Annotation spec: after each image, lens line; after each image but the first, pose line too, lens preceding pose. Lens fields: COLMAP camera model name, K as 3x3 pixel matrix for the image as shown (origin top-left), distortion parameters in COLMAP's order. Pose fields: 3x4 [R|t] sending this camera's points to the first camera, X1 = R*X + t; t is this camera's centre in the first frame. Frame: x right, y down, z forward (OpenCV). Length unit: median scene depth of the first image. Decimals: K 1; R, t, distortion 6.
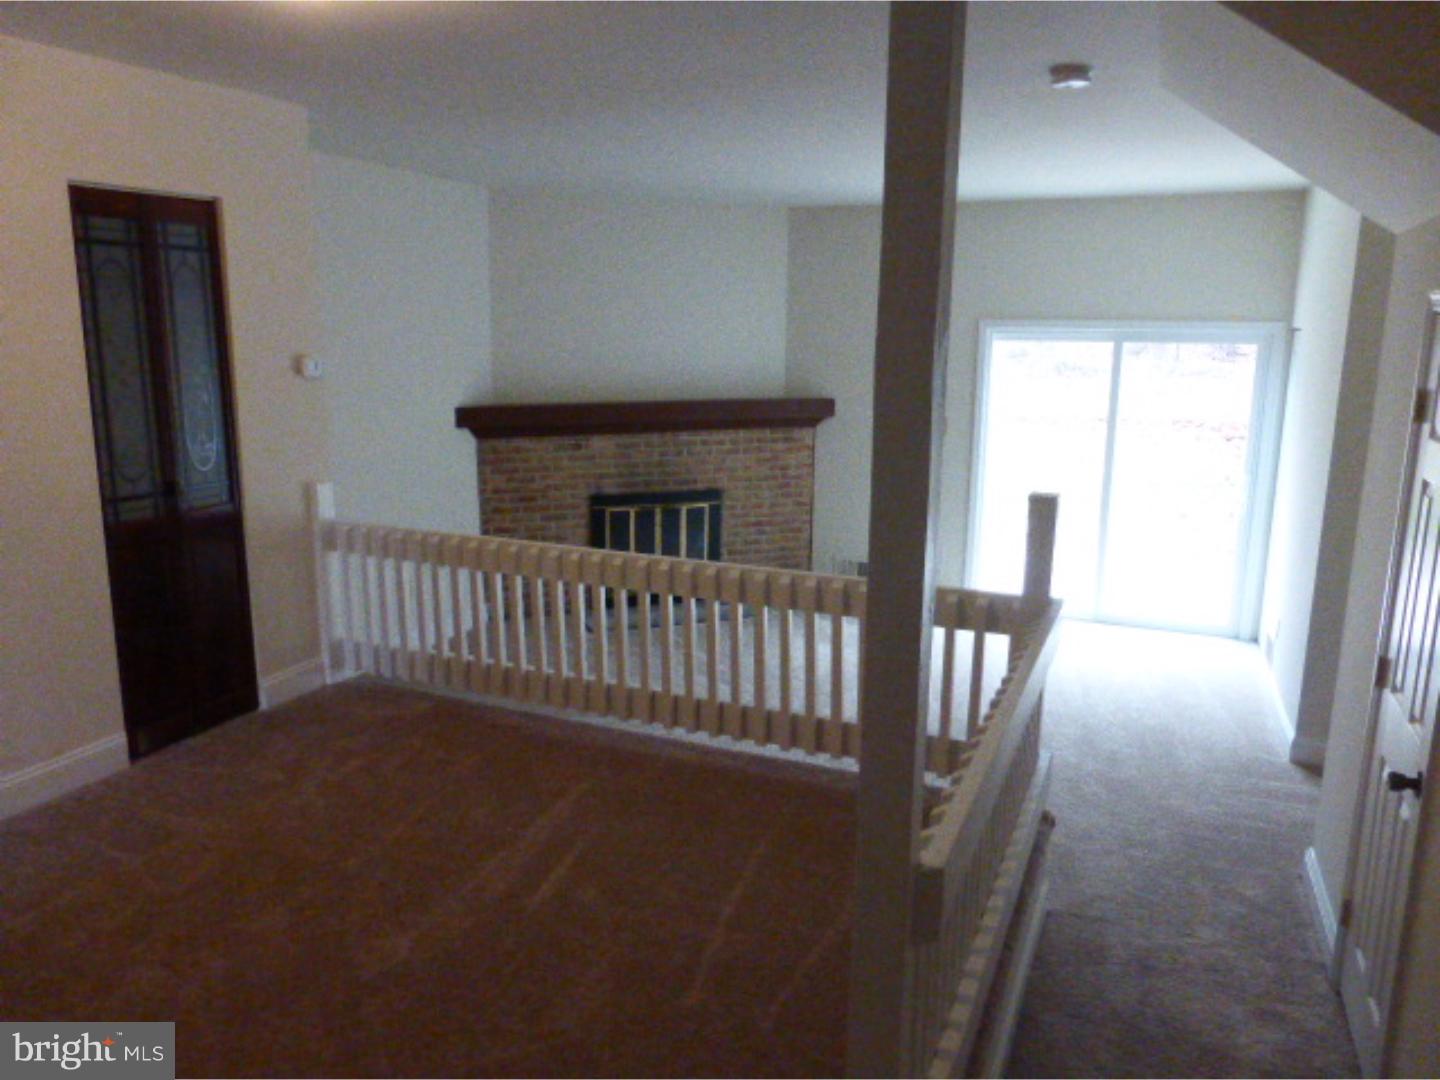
lens RADIAL K [[1036.4, 0, 720.3], [0, 1036.4, 561.3], [0, 0, 1]] dist [-0.034294, 0.021378]
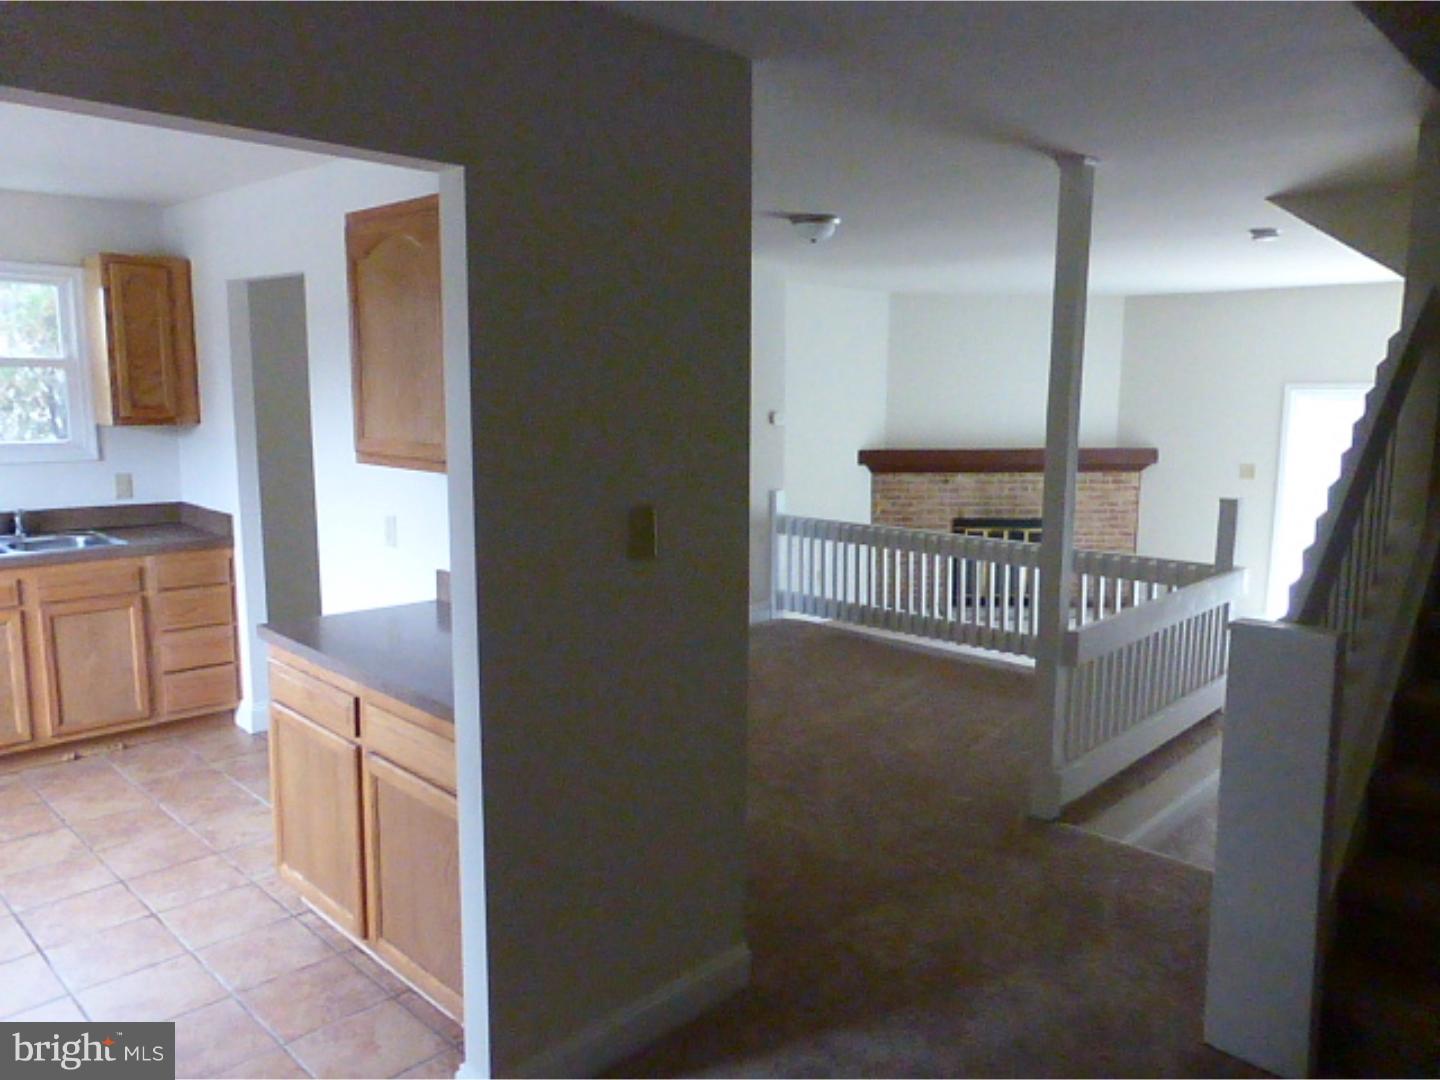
lens RADIAL K [[1036.4, 0, 751.7], [0, 1036.4, 566.4], [0, 0, 1]] dist [-0.034294, 0.021378]
pose [[0.944649, 0.047722, -0.324595, 0.062495], [-0.064643, 0.997043, -0.041543, 0.068548], [0.321653, 0.060226, 0.944940, -0.325756]]
